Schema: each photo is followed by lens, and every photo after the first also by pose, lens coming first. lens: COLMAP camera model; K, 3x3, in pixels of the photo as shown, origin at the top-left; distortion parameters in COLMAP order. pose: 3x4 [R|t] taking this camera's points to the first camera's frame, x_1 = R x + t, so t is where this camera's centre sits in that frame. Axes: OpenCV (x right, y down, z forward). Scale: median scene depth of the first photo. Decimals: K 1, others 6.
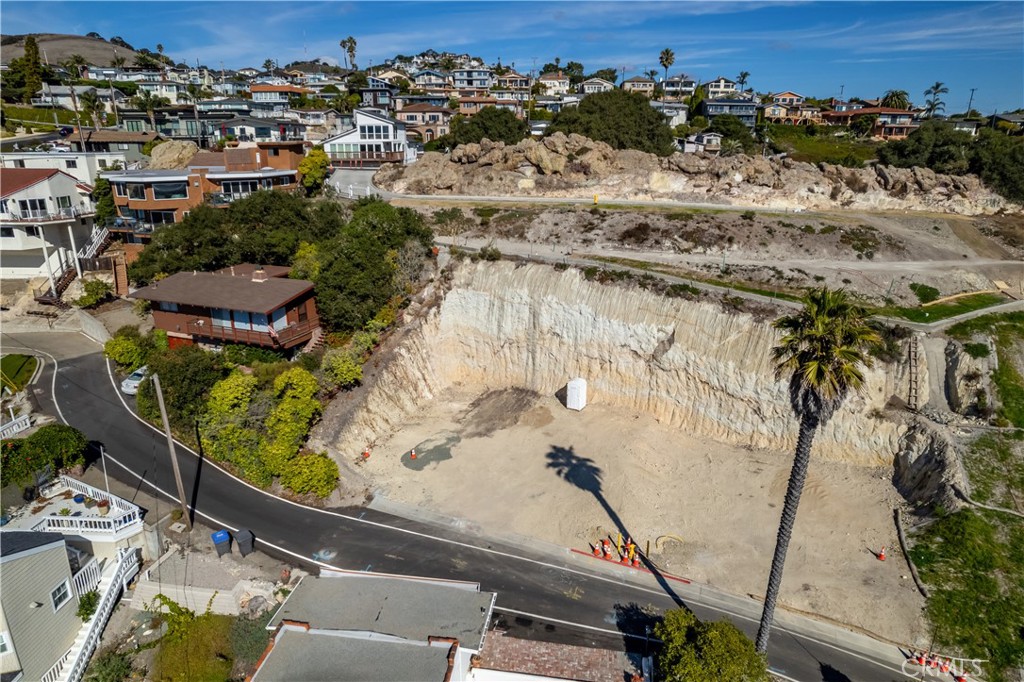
lens RADIAL K [[653.0, 0, 513.6], [0, 653.0, 340.1], [0, 0, 1]] dist [-0.072156, 0.065462]
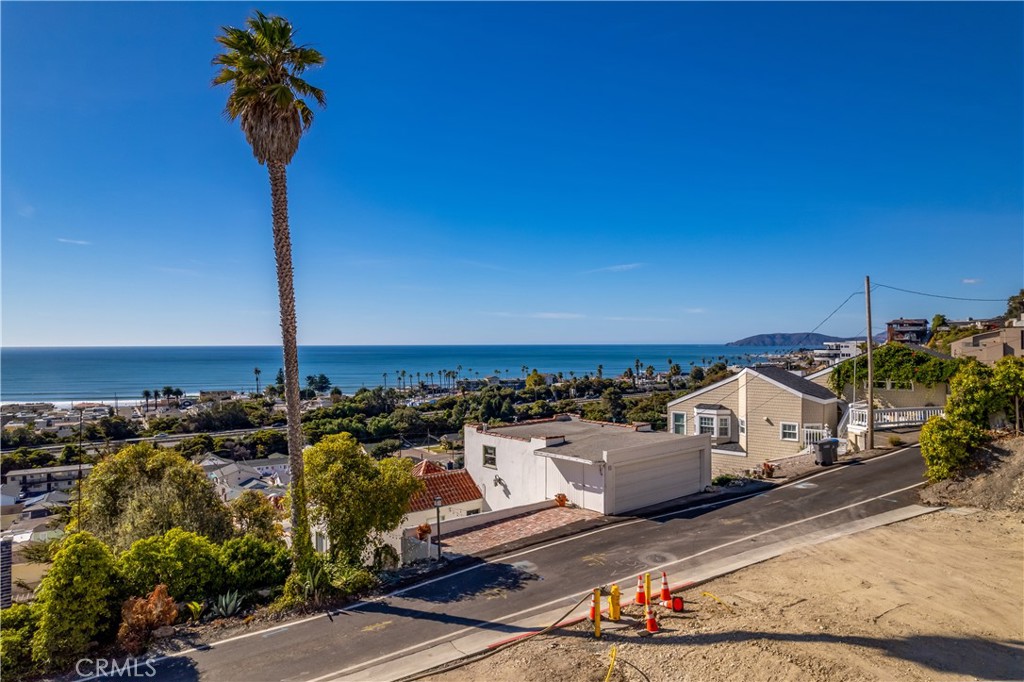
lens RADIAL K [[653.0, 0, 513.7], [0, 653.0, 335.9], [0, 0, 1]] dist [-0.072156, 0.065462]
pose [[-0.665571, -0.008361, -0.746288, 0.391466], [-0.219644, 0.957849, 0.185156, 0.048187], [0.713283, 0.287152, -0.639353, 0.802151]]
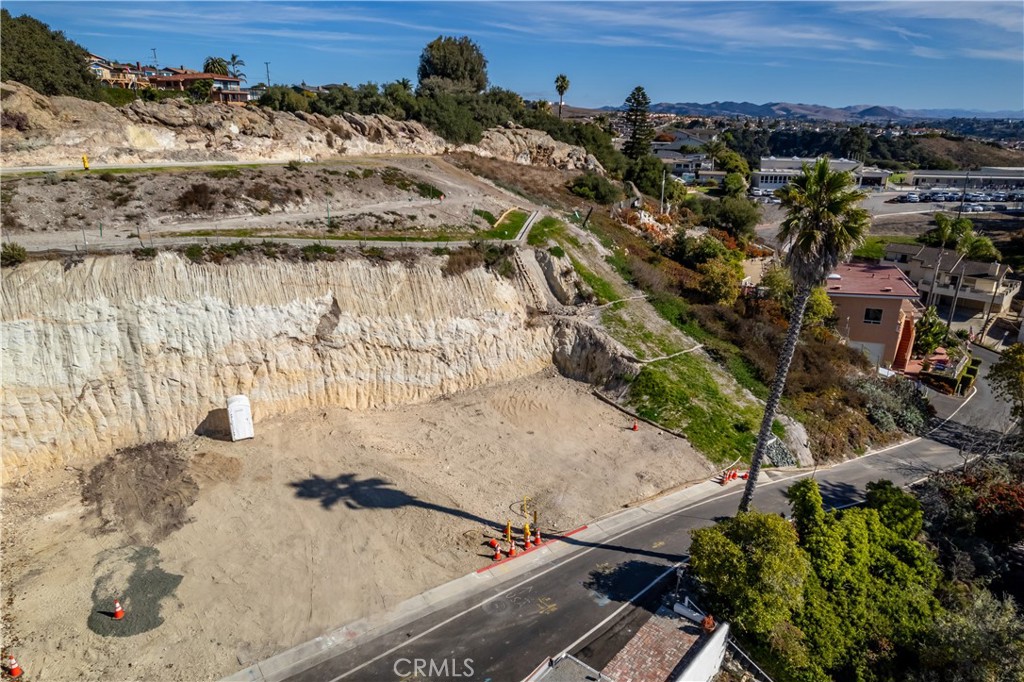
lens RADIAL K [[653.0, 0, 515.0], [0, 653.0, 339.3], [0, 0, 1]] dist [-0.072156, 0.065462]
pose [[0.526173, -0.276211, 0.804270, -0.299080], [0.252956, 0.953805, 0.162076, -0.039979], [-0.811884, 0.118164, 0.571735, 0.332105]]
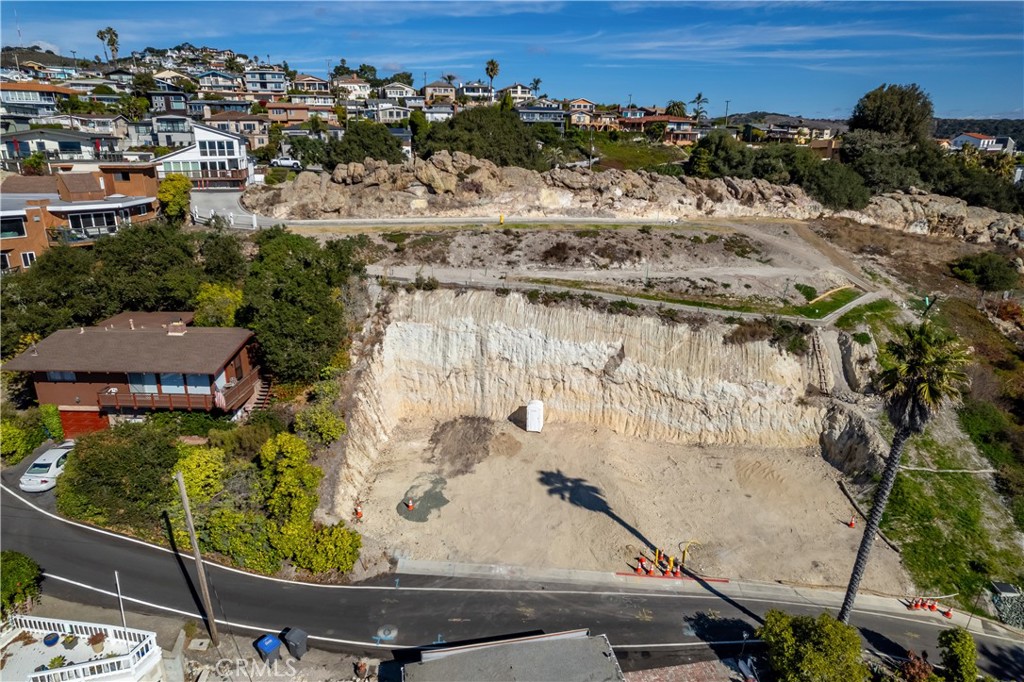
lens RADIAL K [[653.0, 0, 513.8], [0, 653.0, 339.7], [0, 0, 1]] dist [-0.072156, 0.065462]
pose [[0.945508, -0.096111, 0.311092, -0.241686], [0.095942, 0.995260, 0.015886, -0.055956], [-0.311144, 0.014827, 0.950247, 0.041511]]
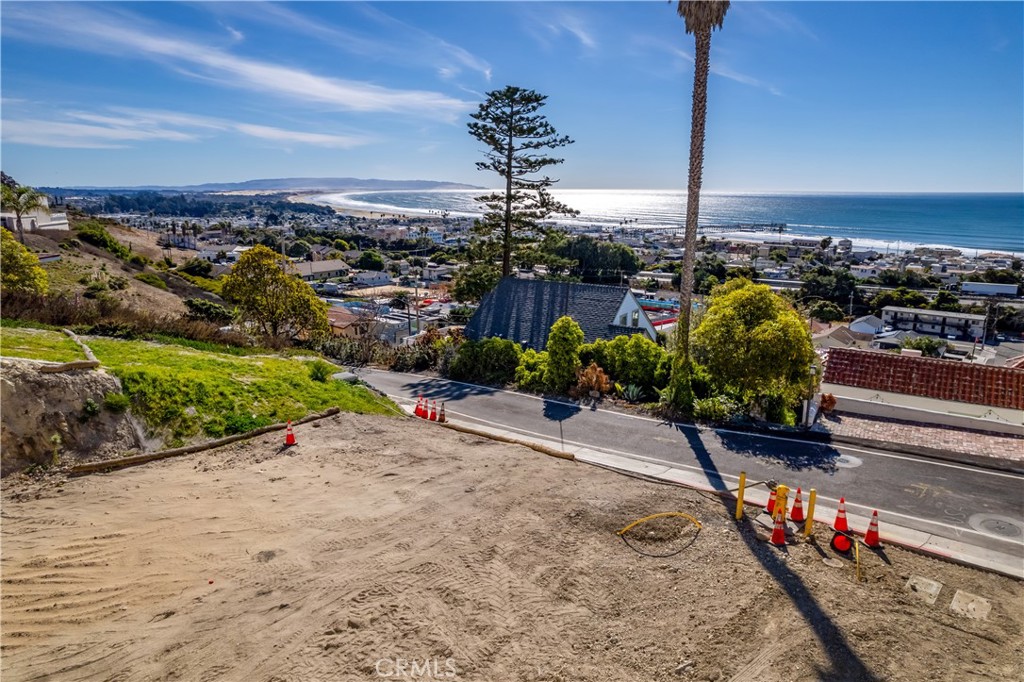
lens RADIAL K [[653.0, 0, 513.7], [0, 653.0, 343.8], [0, 0, 1]] dist [-0.072156, 0.065462]
pose [[-0.916337, -0.096541, 0.388596, 0.126940], [0.116093, 0.864755, 0.488591, 0.009756], [-0.383209, 0.492827, -0.781199, 0.902949]]
